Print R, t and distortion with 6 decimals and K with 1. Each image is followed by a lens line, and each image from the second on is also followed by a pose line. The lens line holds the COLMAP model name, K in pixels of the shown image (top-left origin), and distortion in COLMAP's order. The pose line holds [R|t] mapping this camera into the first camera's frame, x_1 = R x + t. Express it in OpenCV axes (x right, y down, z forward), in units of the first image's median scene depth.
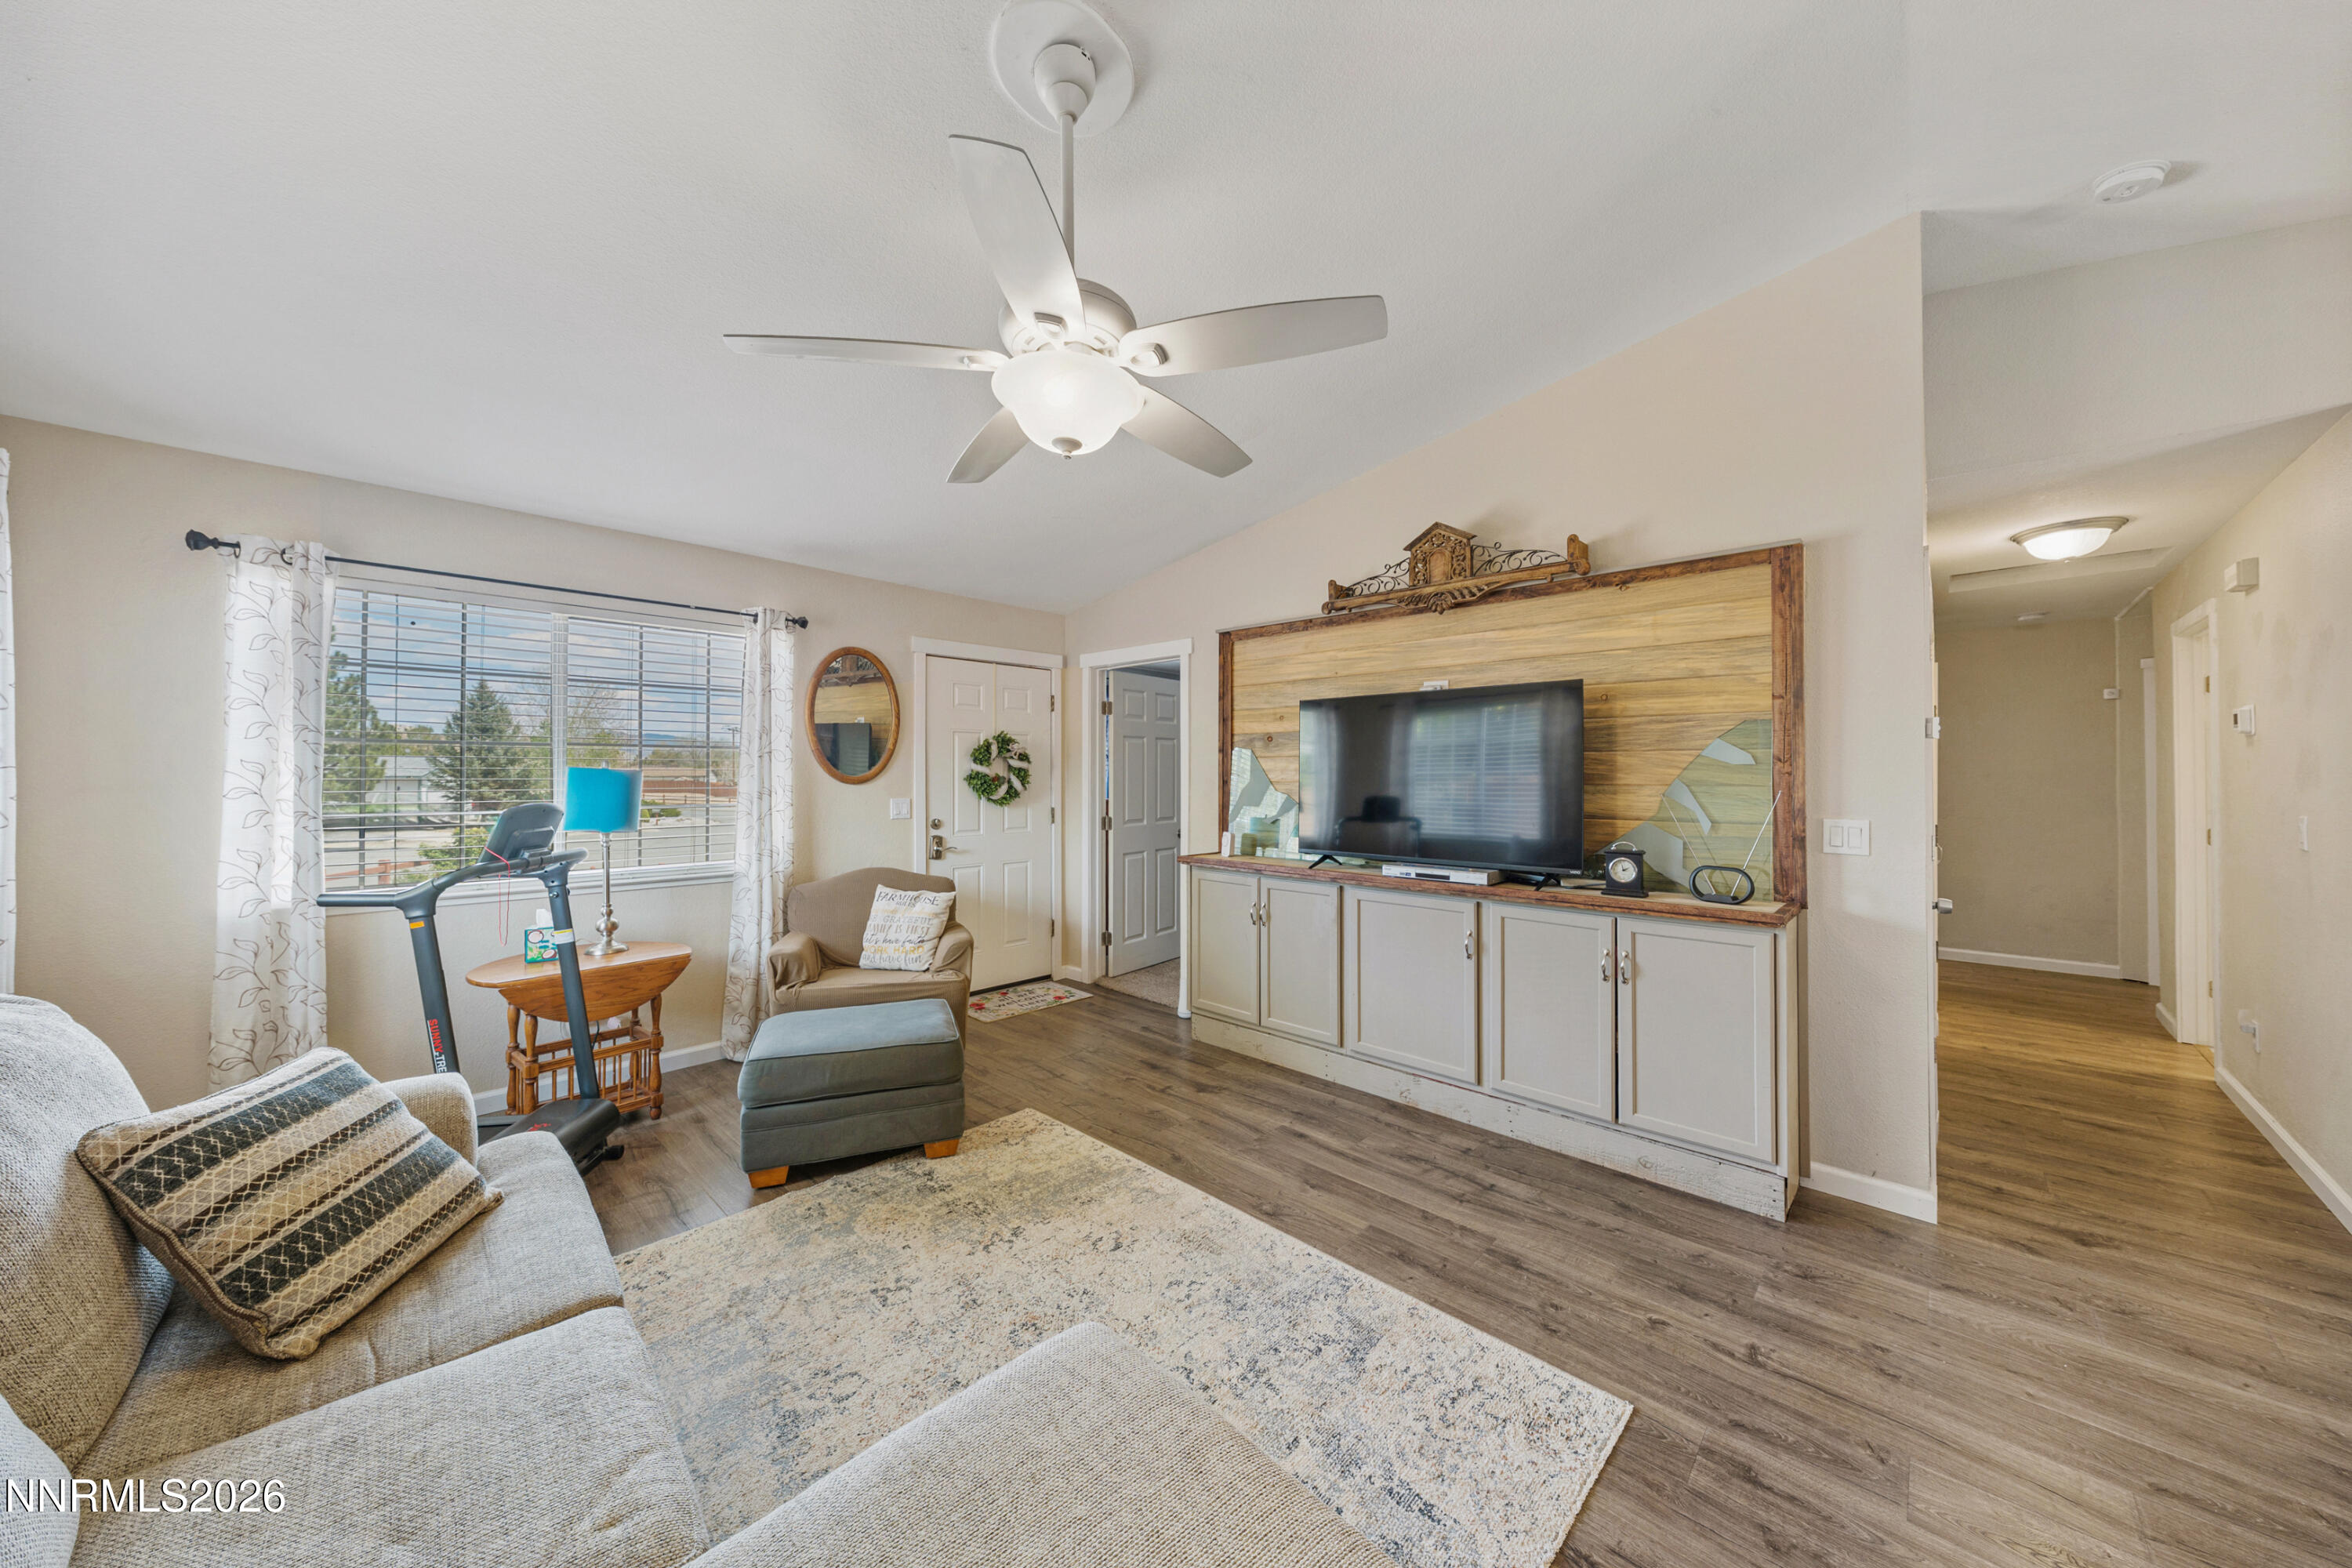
lens RADIAL K [[796.3, 0, 1173.6], [0, 796.3, 770.2], [0, 0, 1]] dist [-0.000773, -0.000071]
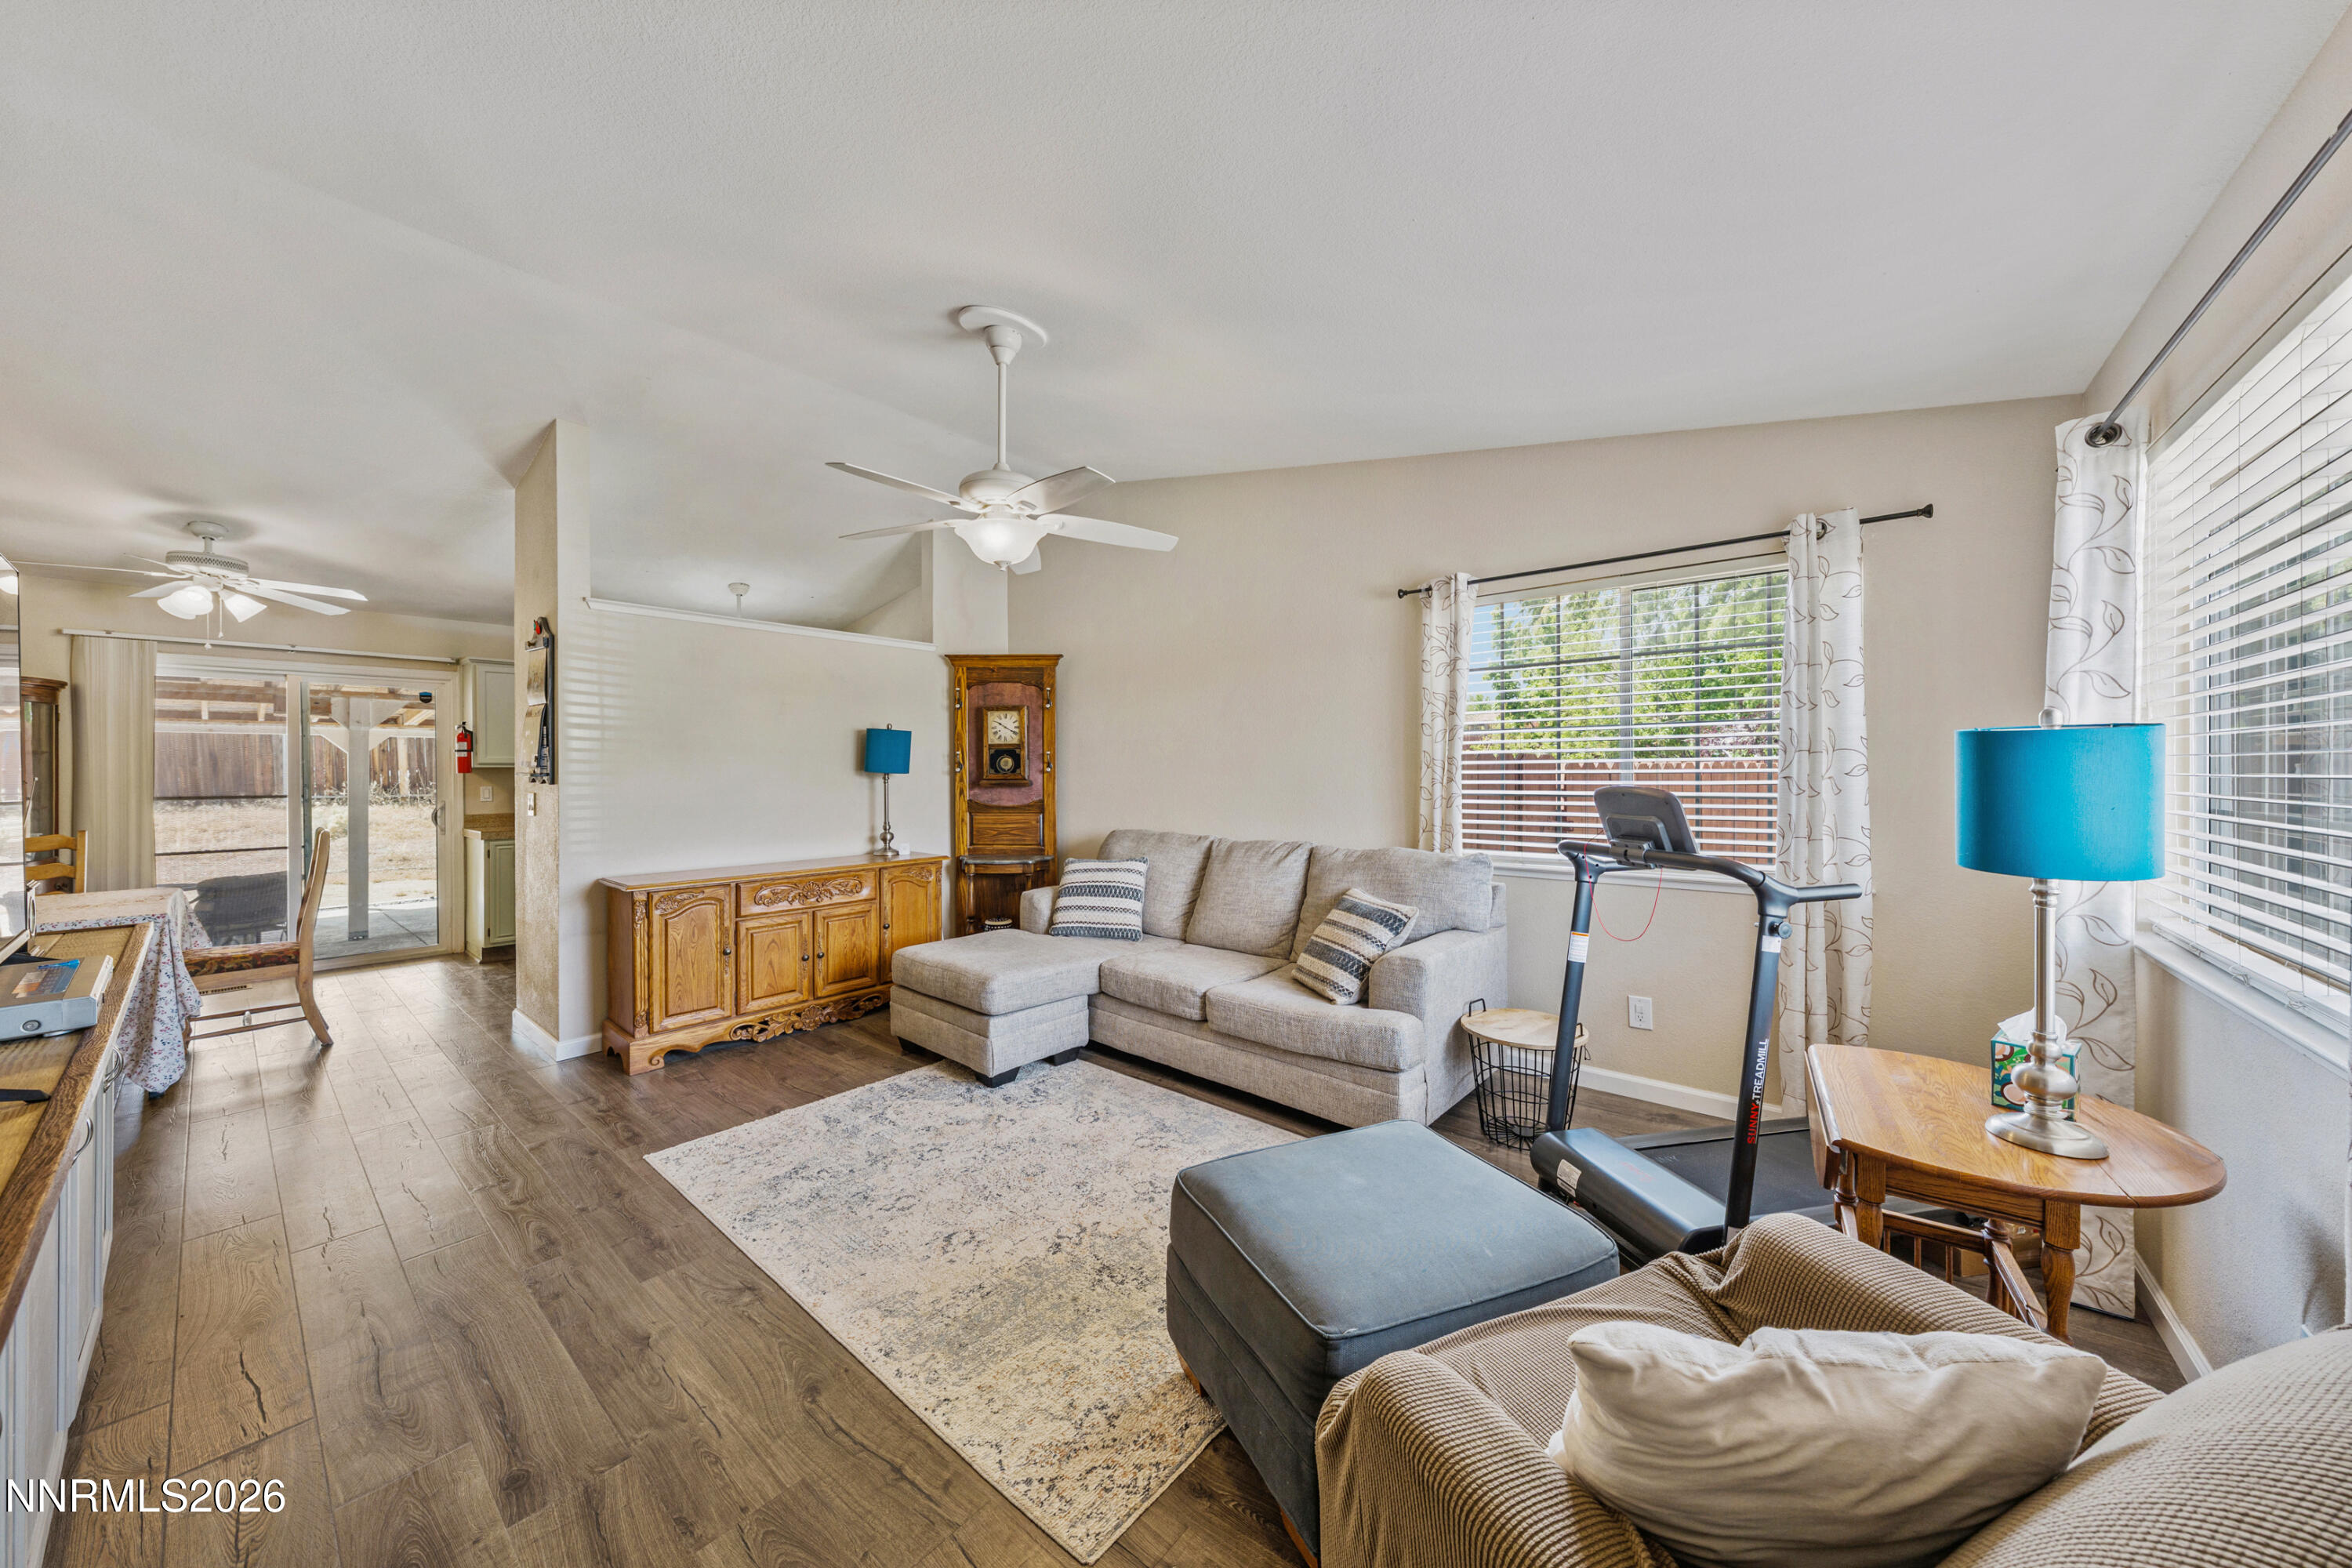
lens RADIAL K [[796.3, 0, 1176.2], [0, 796.3, 773.3], [0, 0, 1]] dist [-0.000773, -0.000071]
pose [[-0.997261, 0.005570, -0.073746, -0.202931], [0.006176, 0.999949, -0.007999, 0.026196], [0.073698, -0.008432, -0.997245, 1.448283]]
